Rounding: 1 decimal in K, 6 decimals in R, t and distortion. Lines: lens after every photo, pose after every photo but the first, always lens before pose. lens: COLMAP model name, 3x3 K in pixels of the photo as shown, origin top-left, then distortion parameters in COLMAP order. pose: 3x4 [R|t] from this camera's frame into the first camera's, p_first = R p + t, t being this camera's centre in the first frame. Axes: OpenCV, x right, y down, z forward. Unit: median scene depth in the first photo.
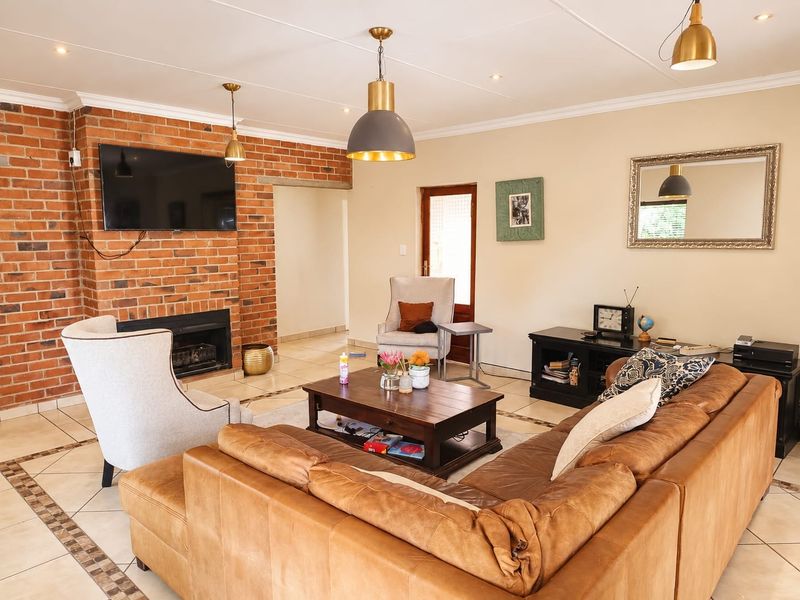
lens RADIAL K [[544.4, 0, 400.0], [0, 544.4, 300.0], [0, 0, 1]] dist [0.000028, -0.000541]
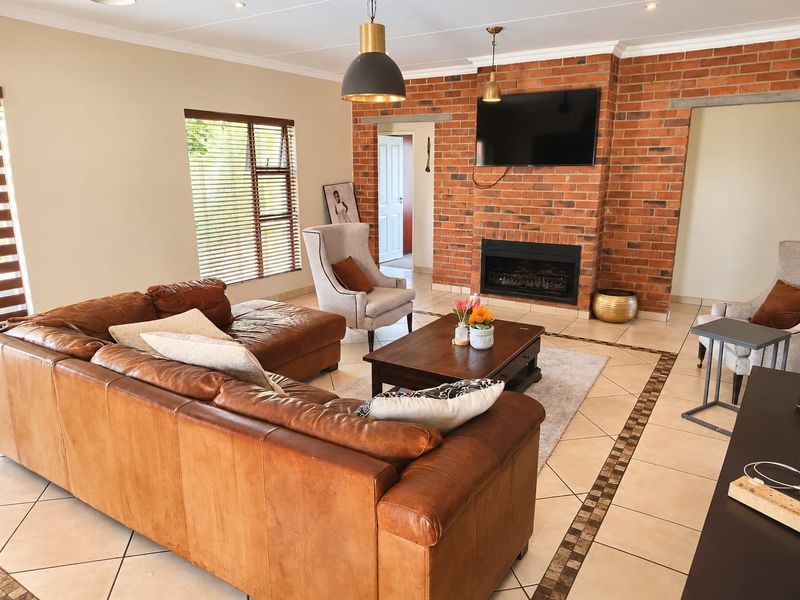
lens RADIAL K [[569.4, 0, 400.0], [0, 569.4, 300.0], [0, 0, 1]] dist [-0.002291, 0.002115]
pose [[0.148603, 0.235098, -0.960545, 0.697840], [-0.116512, 0.968727, 0.219075, -0.081793], [0.982009, 0.079360, 0.171348, 0.533344]]
